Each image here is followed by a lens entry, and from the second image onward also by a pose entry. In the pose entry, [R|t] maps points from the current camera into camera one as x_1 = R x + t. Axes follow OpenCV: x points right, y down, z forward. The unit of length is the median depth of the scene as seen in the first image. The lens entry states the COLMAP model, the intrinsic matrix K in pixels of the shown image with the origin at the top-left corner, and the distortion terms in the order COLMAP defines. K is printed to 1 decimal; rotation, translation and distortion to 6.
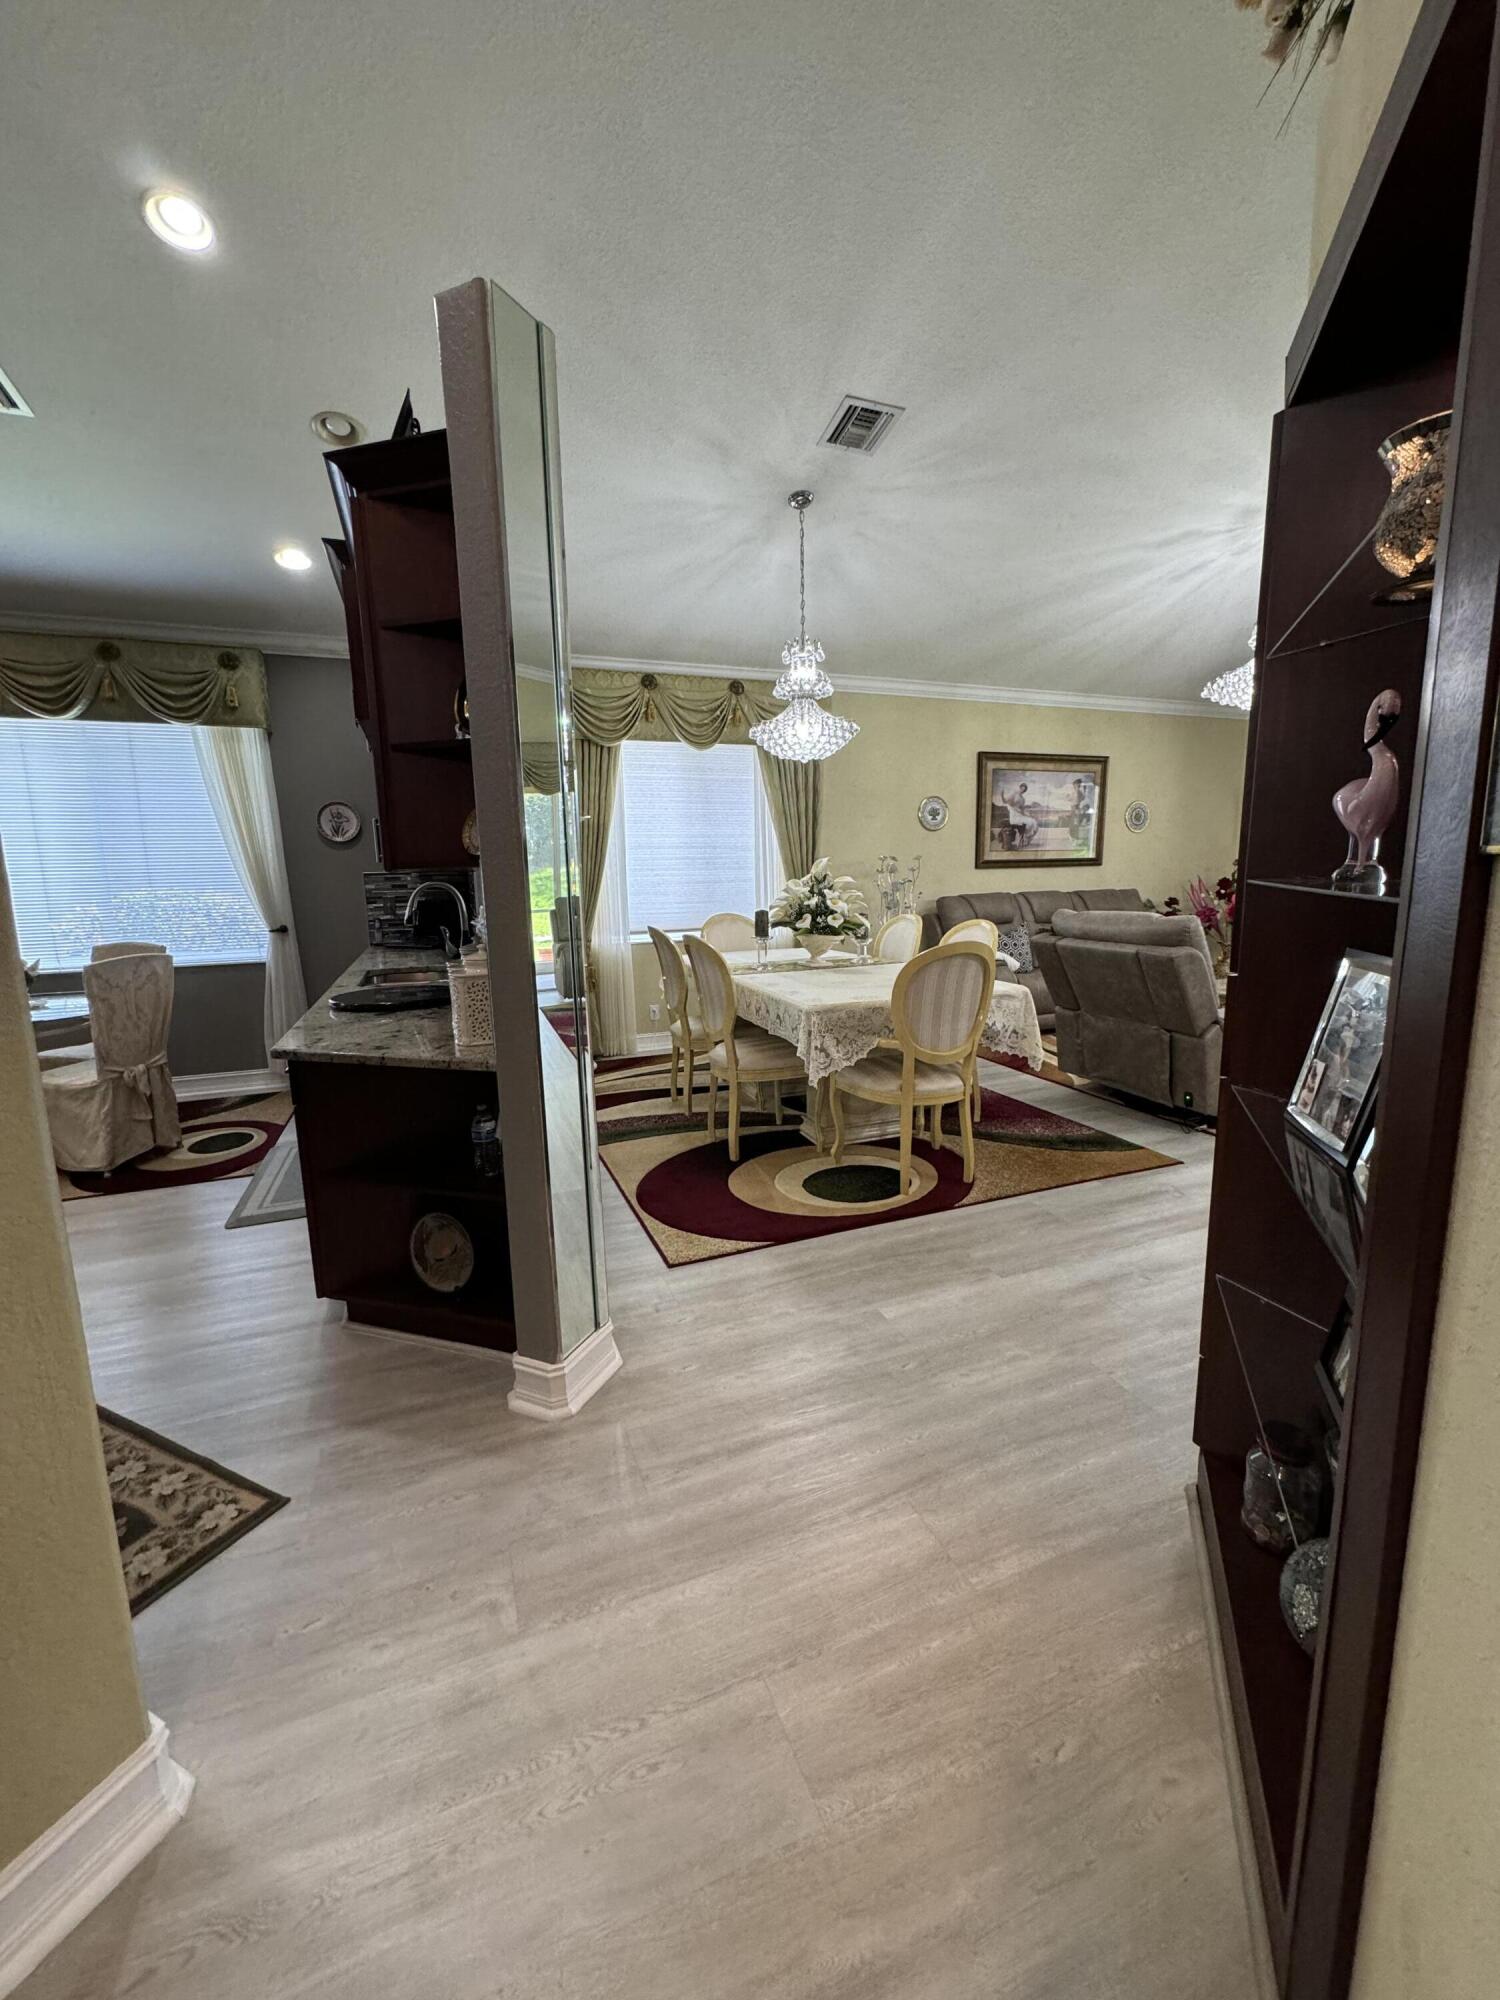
lens RADIAL K [[801.6, 0, 750.0], [0, 801.6, 1000.0], [0, 0, 1]] dist [-0.000319, 0.000424]
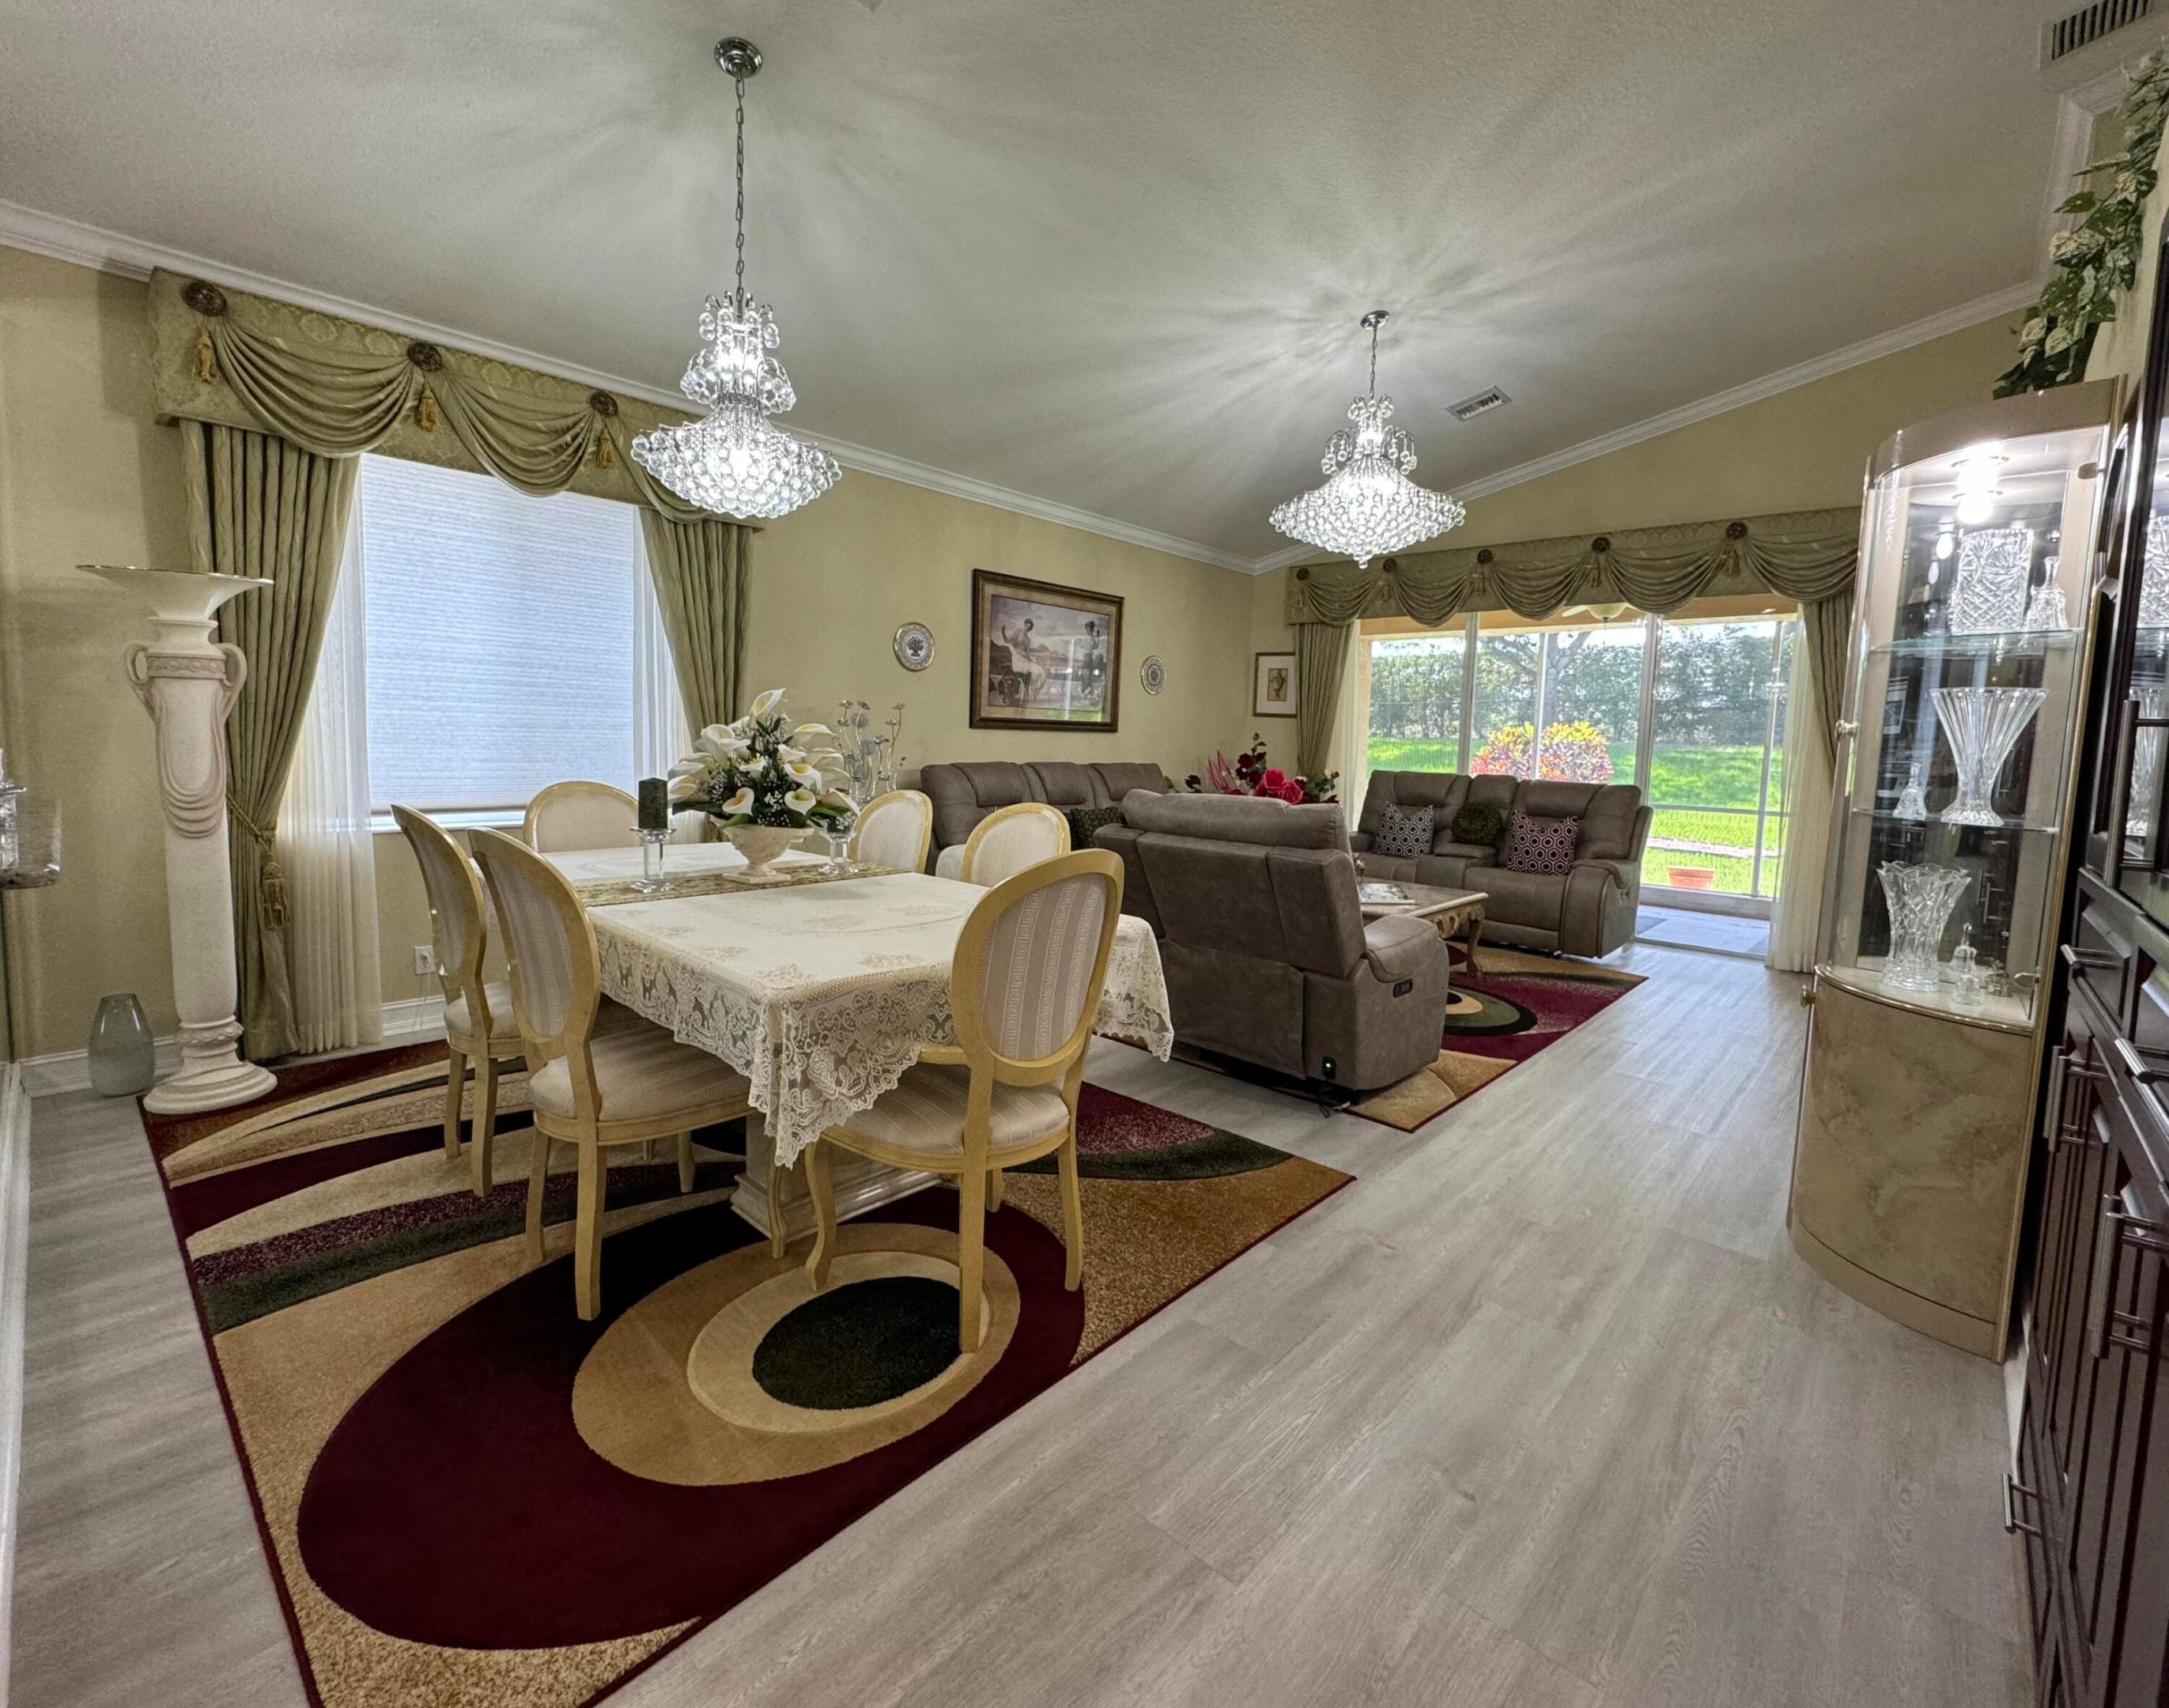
lens RADIAL K [[948.1, 0, 1084.2], [0, 948.1, 814.3], [0, 0, 1]] dist [-0.001405, 0.000078]
pose [[0.895651, 0.011248, 0.444616, -0.008557], [0.022545, 0.997247, -0.070644, -0.038687], [-0.444186, 0.073296, 0.892931, 0.322958]]
